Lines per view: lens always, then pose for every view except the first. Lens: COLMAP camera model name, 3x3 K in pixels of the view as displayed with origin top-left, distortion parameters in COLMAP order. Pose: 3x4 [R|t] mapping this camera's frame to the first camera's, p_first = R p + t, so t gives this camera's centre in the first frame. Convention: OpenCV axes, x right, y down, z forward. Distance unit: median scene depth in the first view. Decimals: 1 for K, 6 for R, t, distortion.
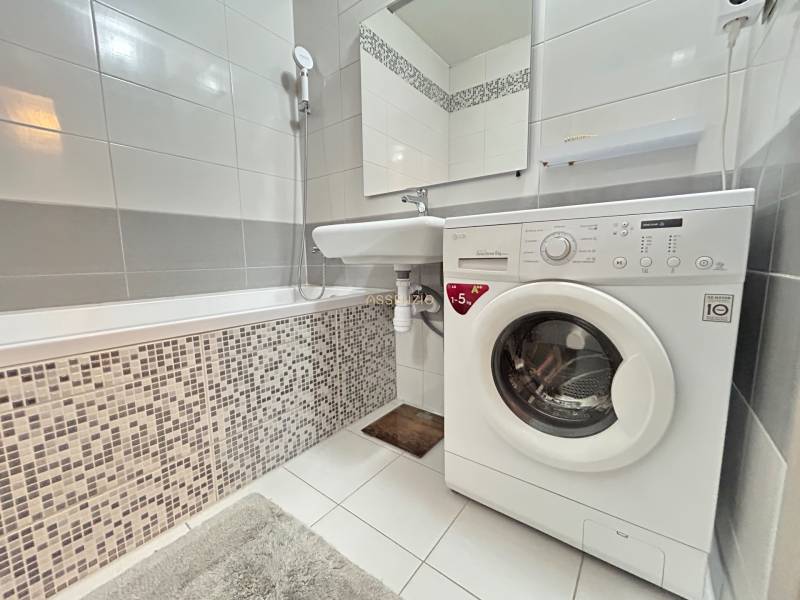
lens RADIAL K [[325.3, 0, 400.6], [0, 325.3, 299.5], [0, 0, 1]] dist [-0.003466, 0.001691]
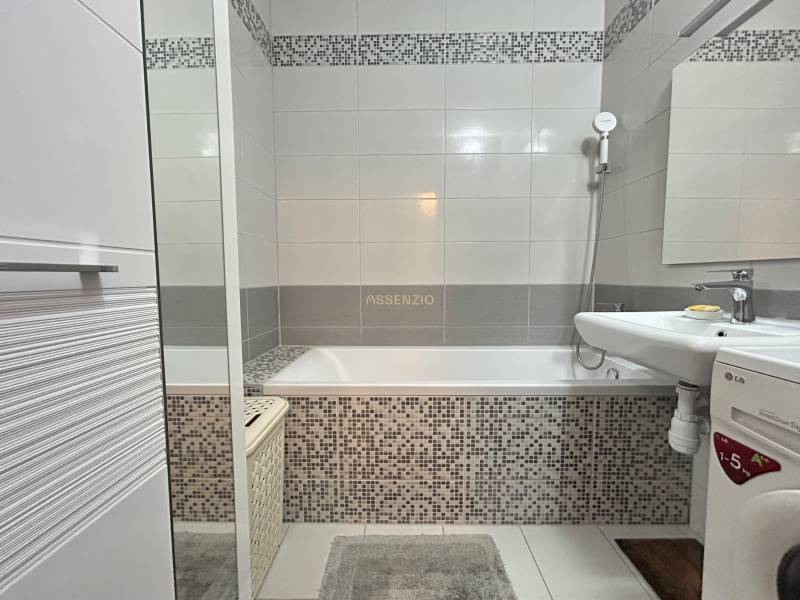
lens RADIAL K [[325.3, 0, 399.2], [0, 325.3, 297.6], [0, 0, 1]] dist [-0.003466, 0.001691]
pose [[0.592984, 0.065401, -0.802554, 0.267633], [-0.105794, 0.994384, 0.002865, -0.259037], [0.798234, 0.083206, 0.596572, -0.068107]]
